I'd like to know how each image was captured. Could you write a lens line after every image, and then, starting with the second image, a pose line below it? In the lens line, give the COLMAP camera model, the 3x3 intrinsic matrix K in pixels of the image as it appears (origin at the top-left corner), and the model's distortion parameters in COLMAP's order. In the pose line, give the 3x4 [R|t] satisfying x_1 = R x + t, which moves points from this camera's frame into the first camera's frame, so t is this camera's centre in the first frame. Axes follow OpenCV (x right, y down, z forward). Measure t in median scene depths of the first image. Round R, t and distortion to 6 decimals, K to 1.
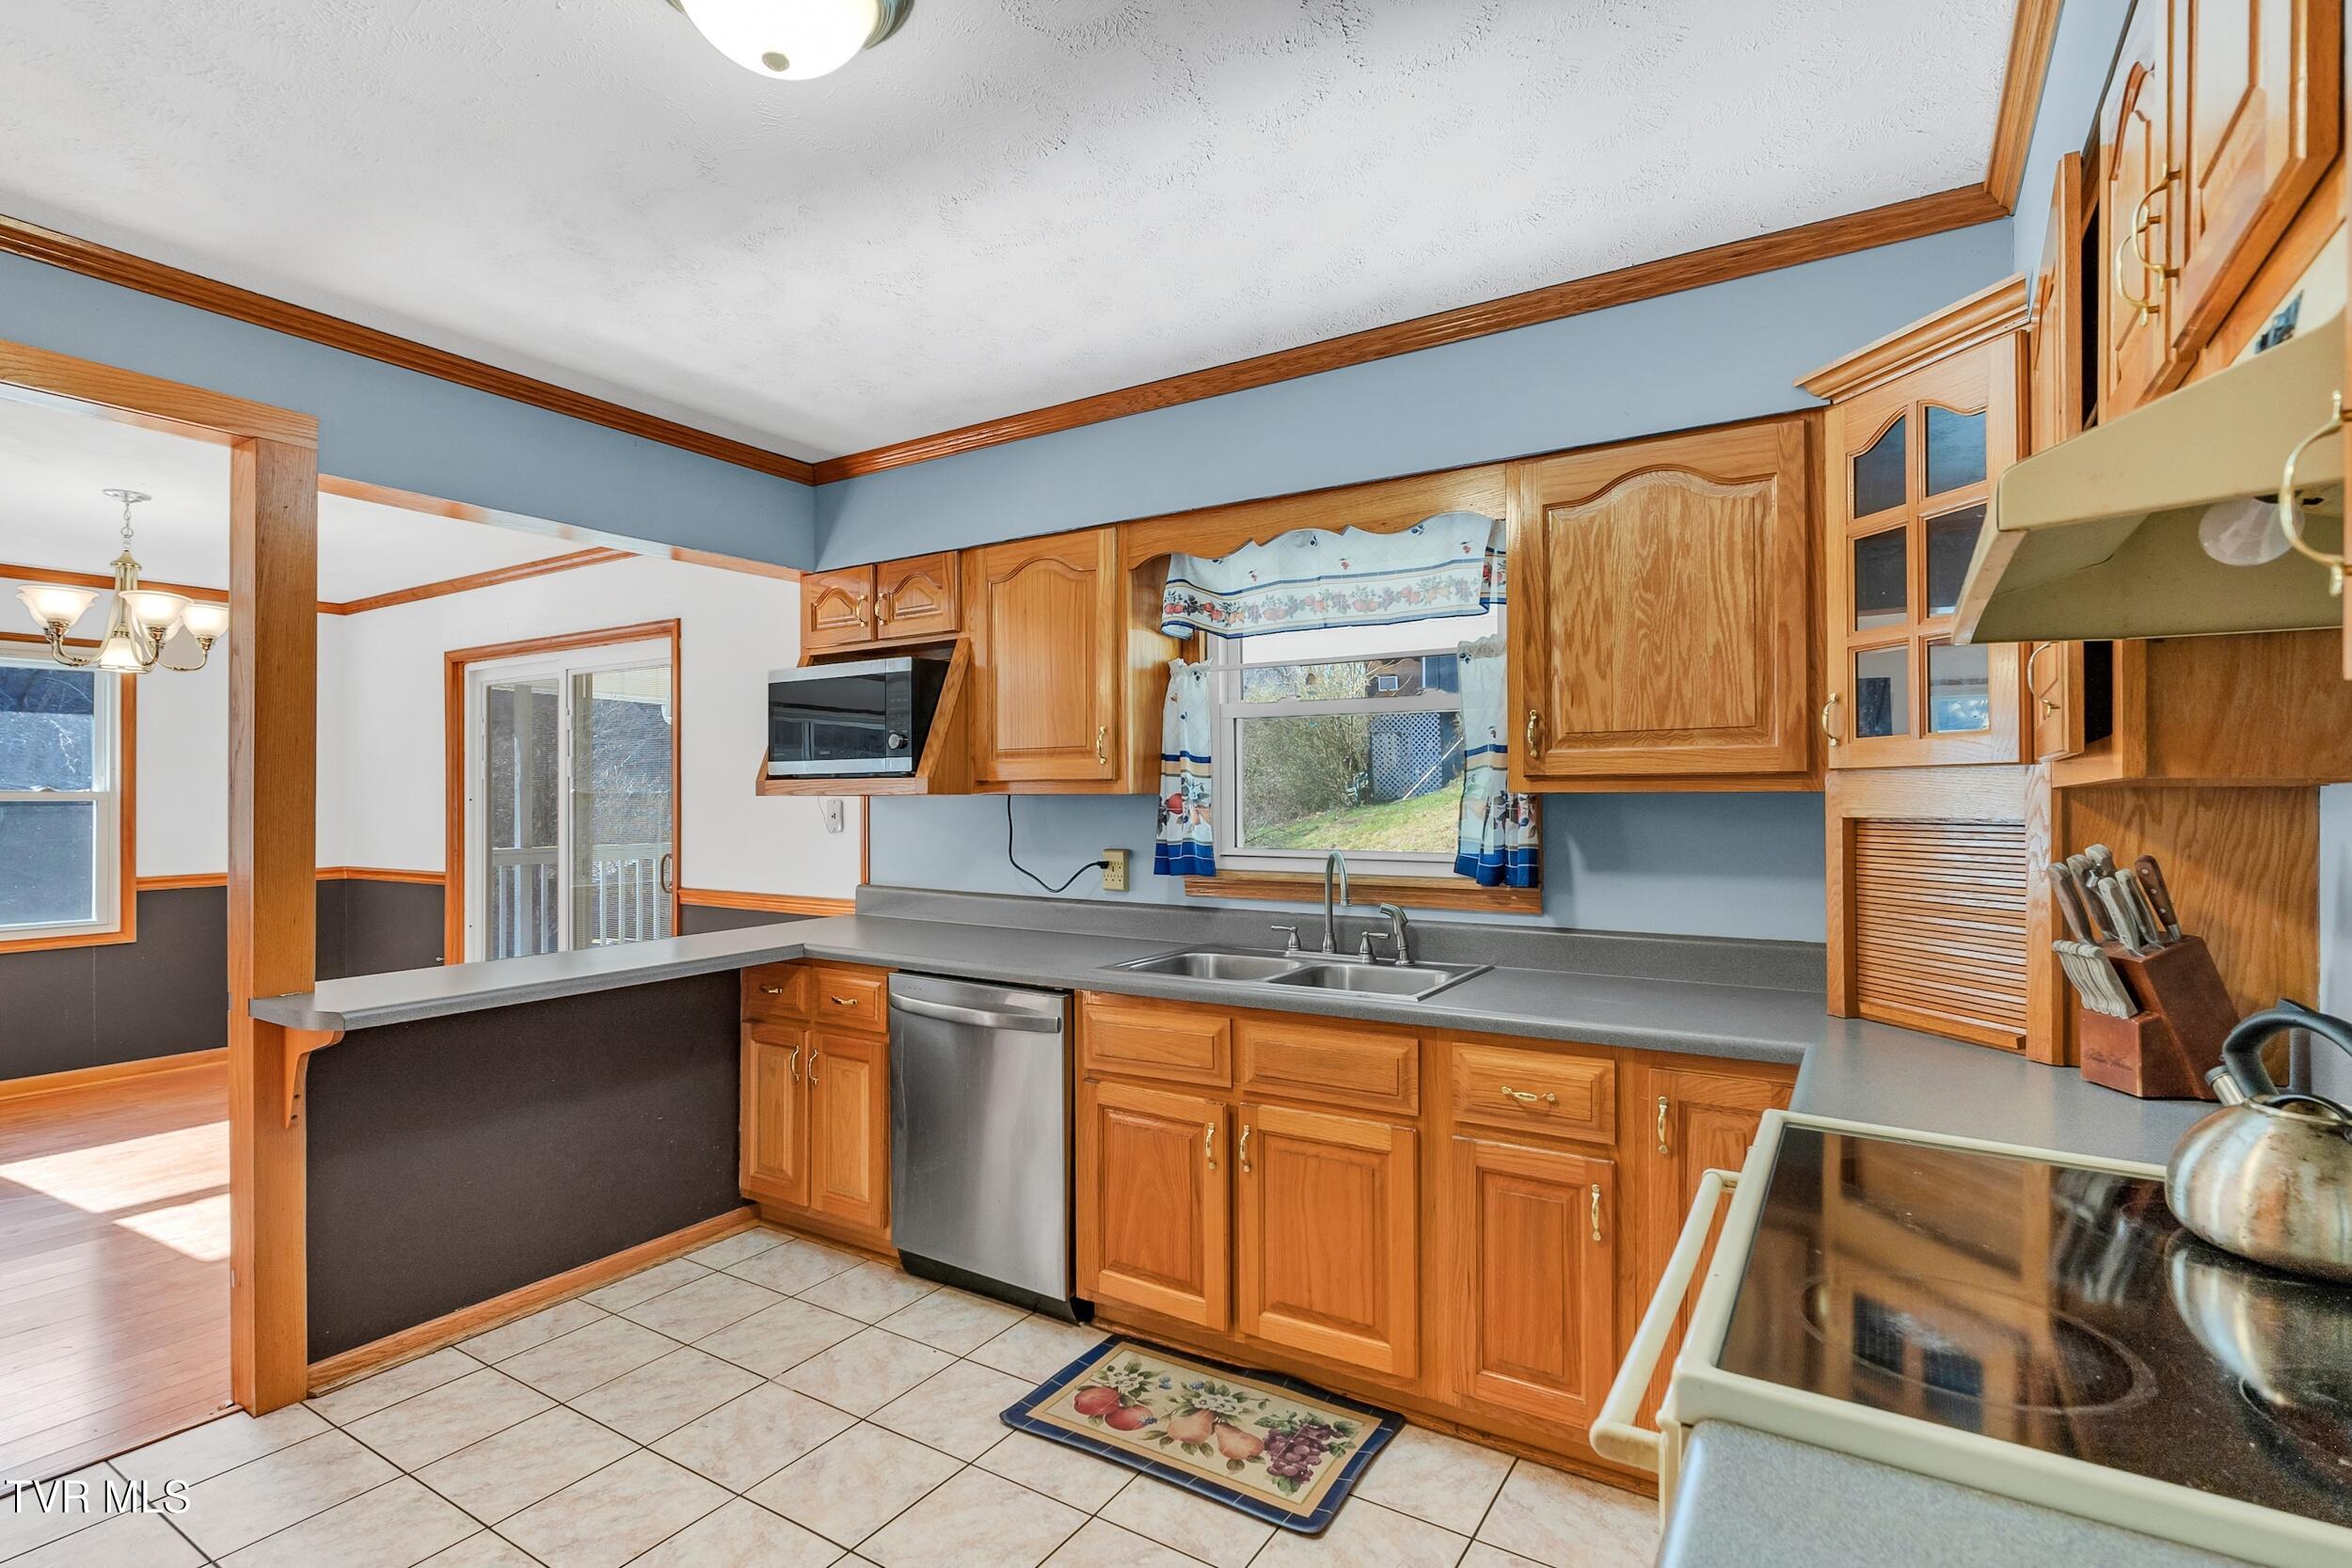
lens RADIAL K [[1123.9, 0, 1200.4], [0, 1123.9, 791.2], [0, 0, 1]] dist [-0.001219, -0.000961]
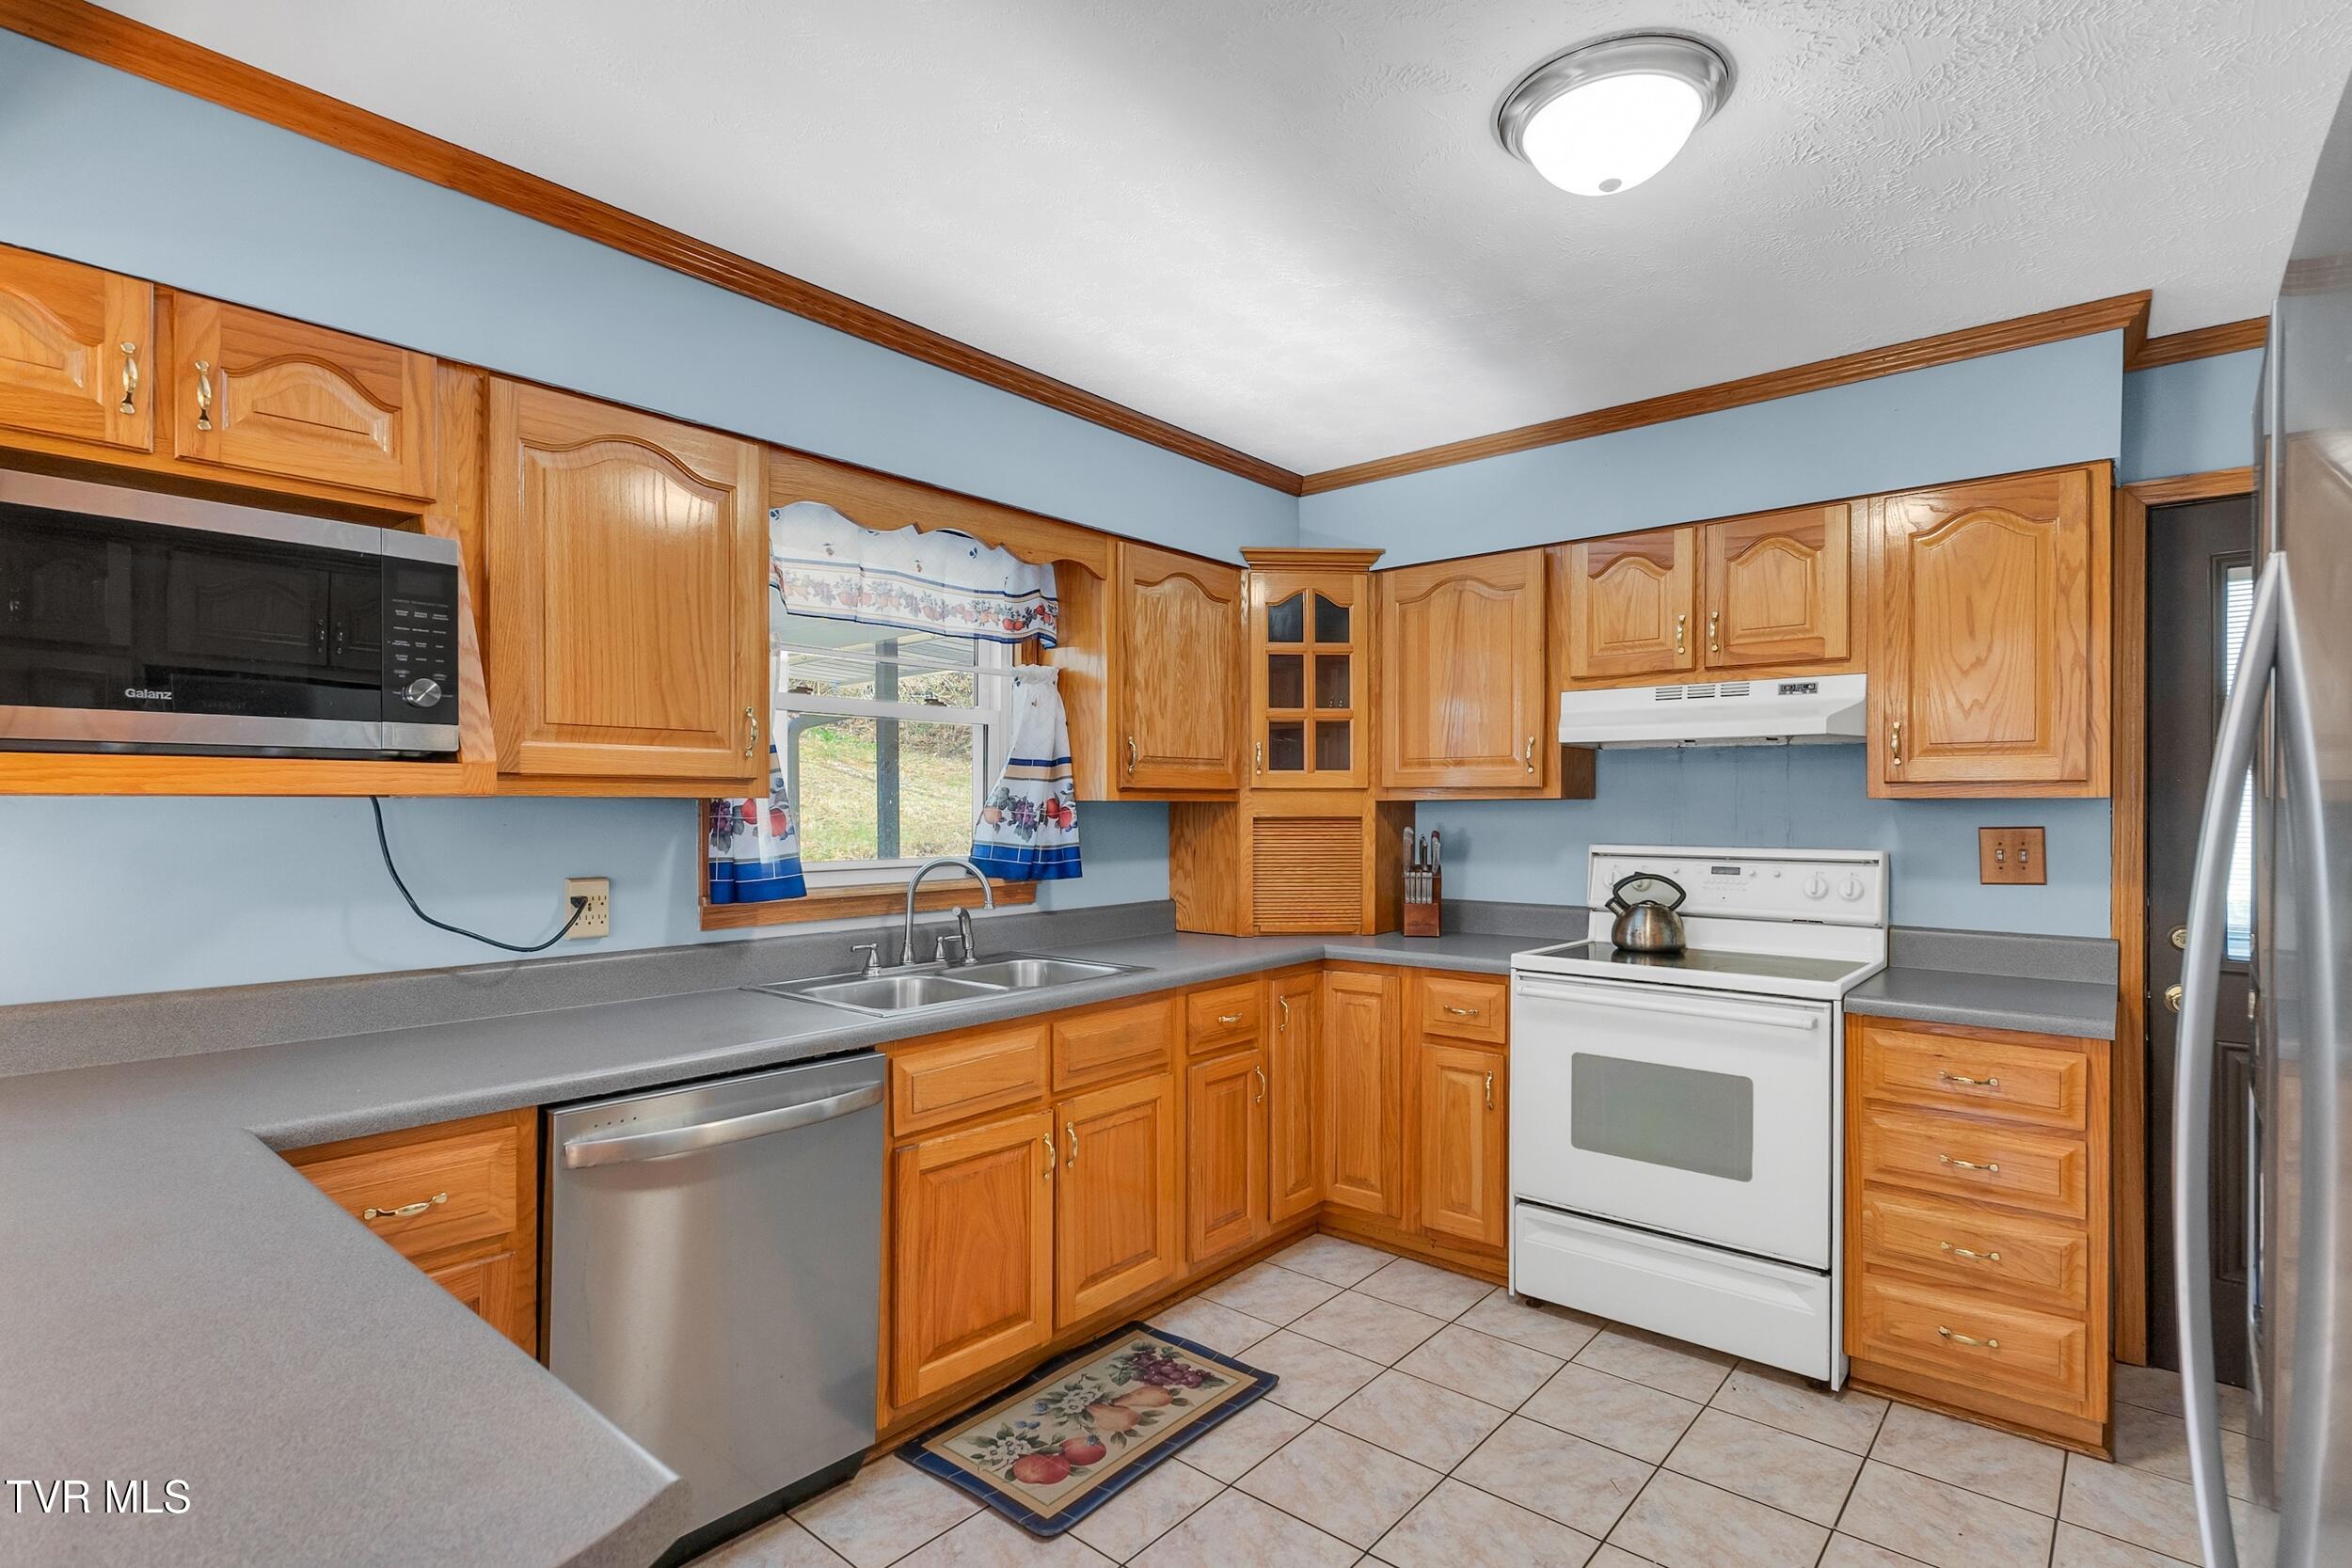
lens RADIAL K [[1123.9, 0, 1167.3], [0, 1123.9, 805.5], [0, 0, 1]] dist [-0.001219, -0.000961]
pose [[0.156752, 0.002179, 0.987636, -0.998753], [-0.009584, 0.999954, -0.000685, 0.007112], [-0.987591, -0.009358, 0.156766, 0.782937]]
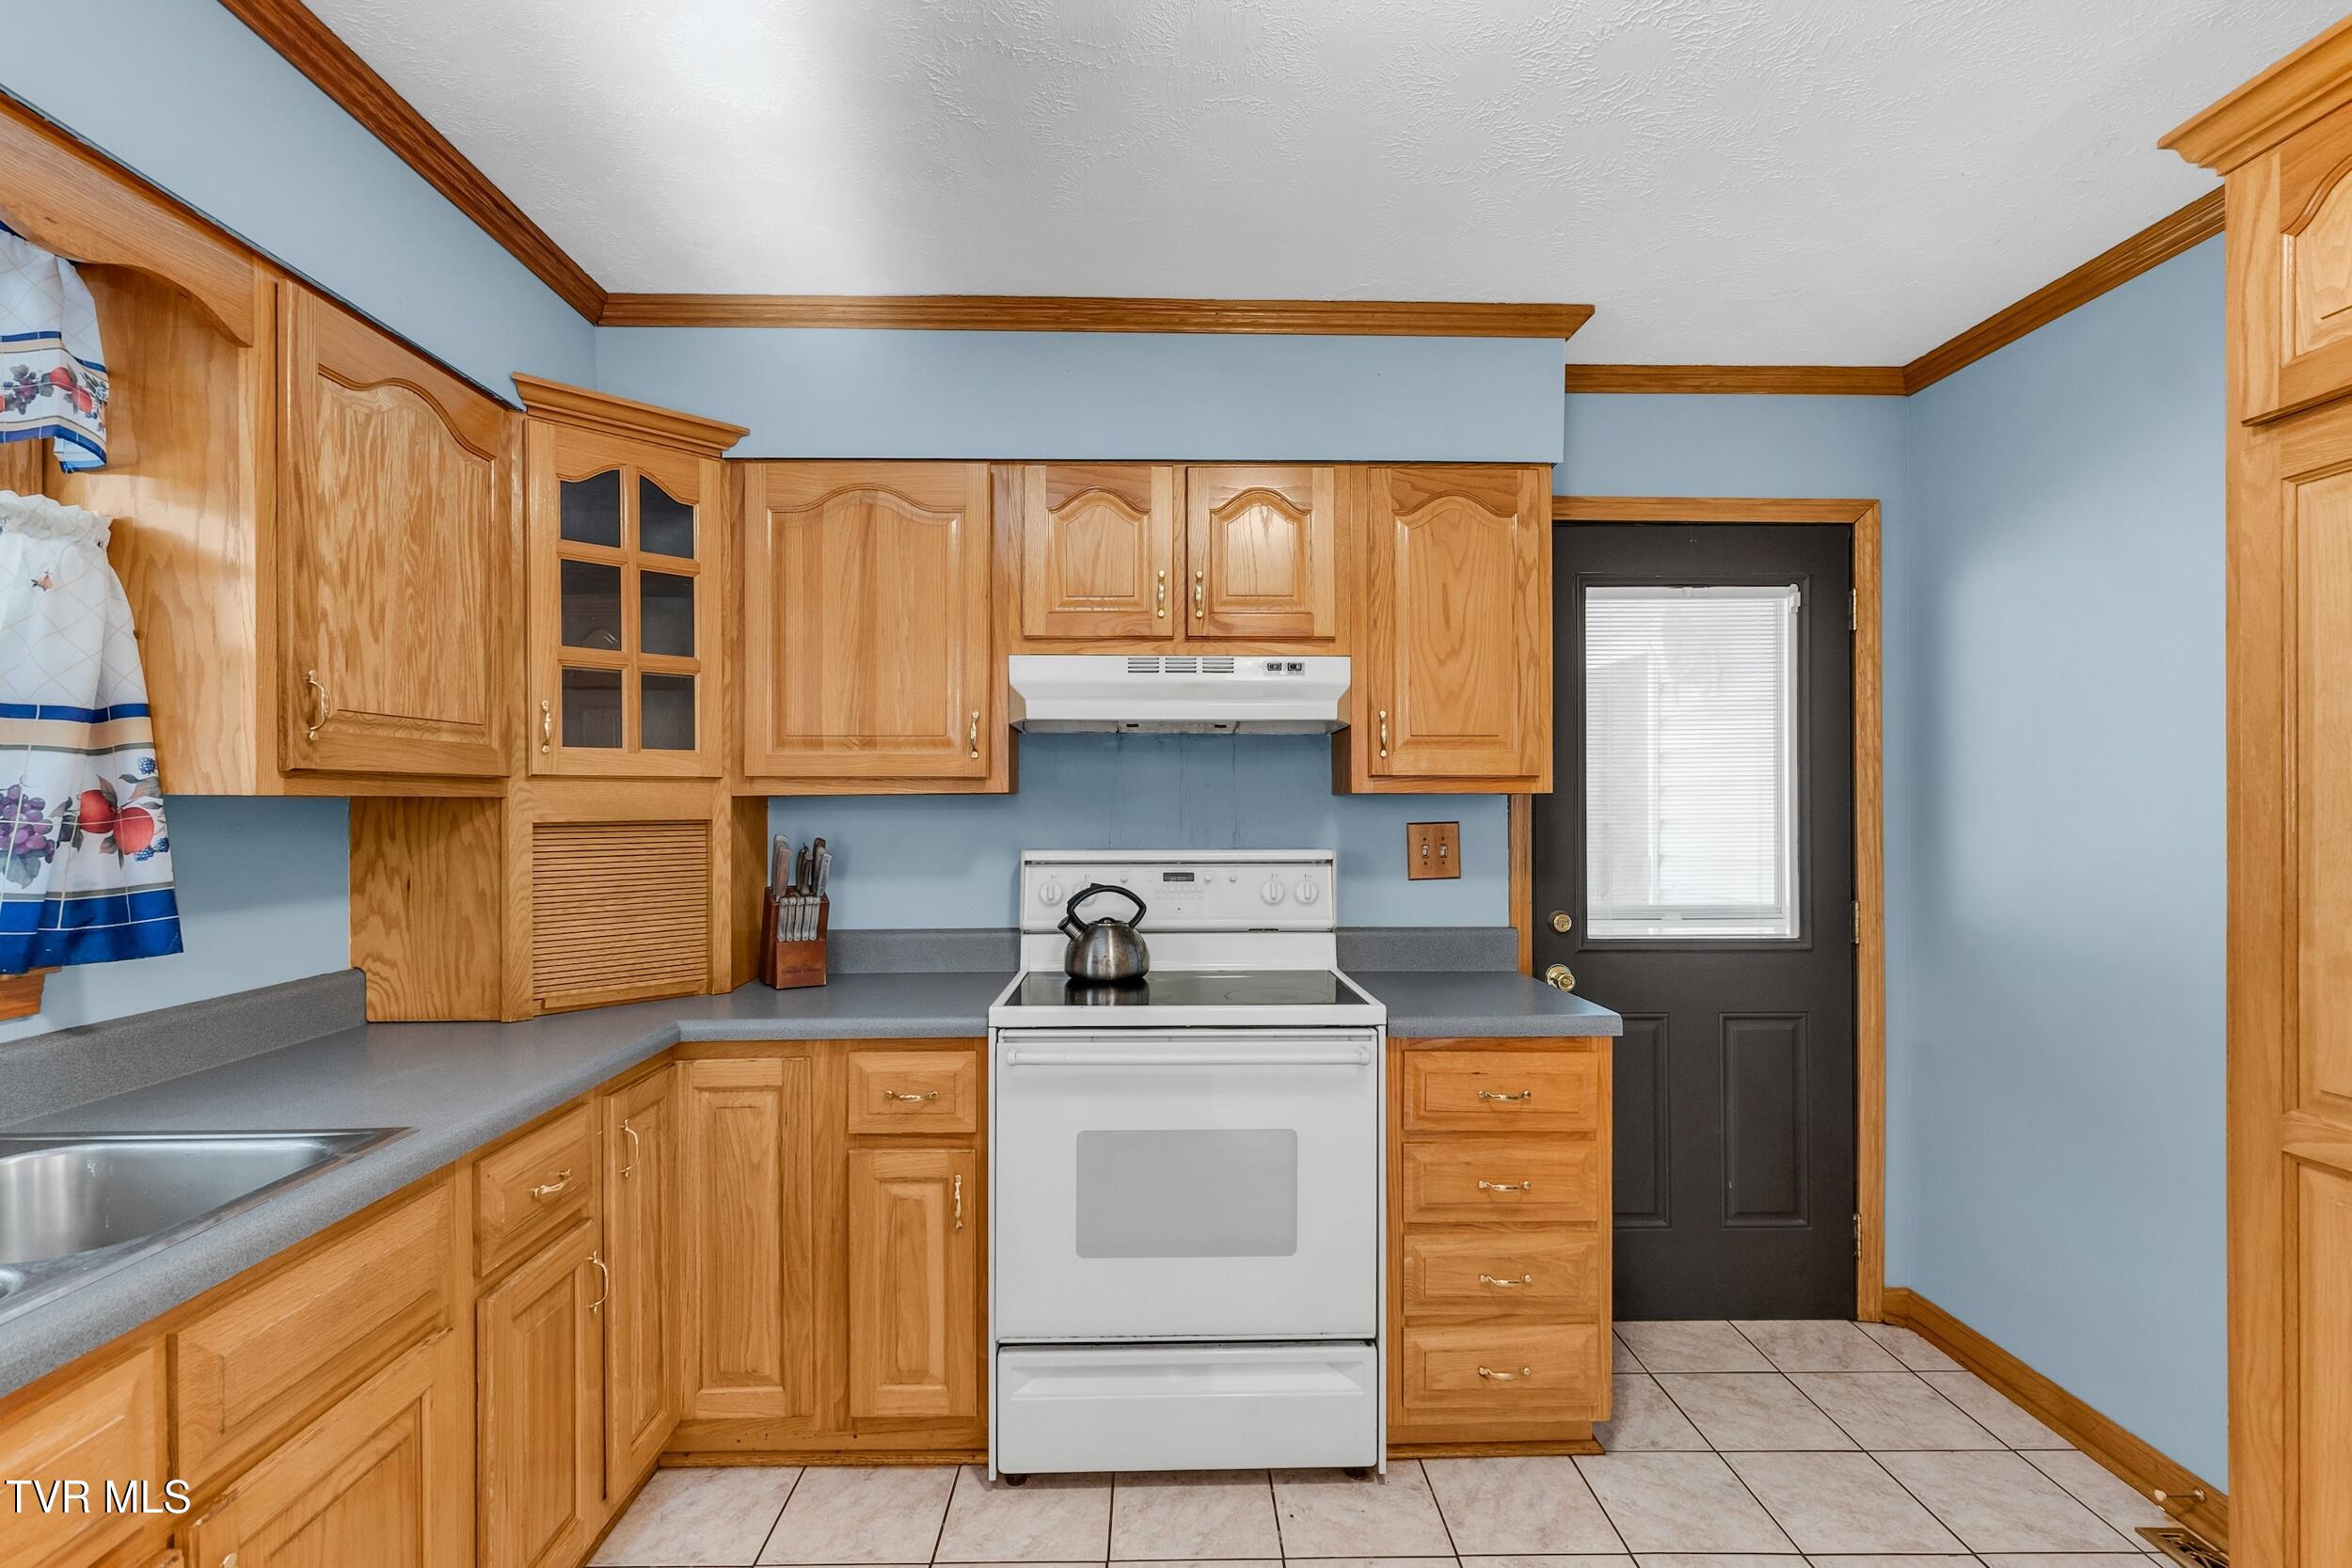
lens RADIAL K [[1123.9, 0, 1175.0], [0, 1123.9, 803.3], [0, 0, 1]] dist [-0.001219, -0.000961]
pose [[-0.542979, 0.001636, 0.839745, -0.544215], [-0.003960, 0.999982, -0.004509, 0.006942], [-0.839737, -0.005774, -0.542963, 0.964871]]
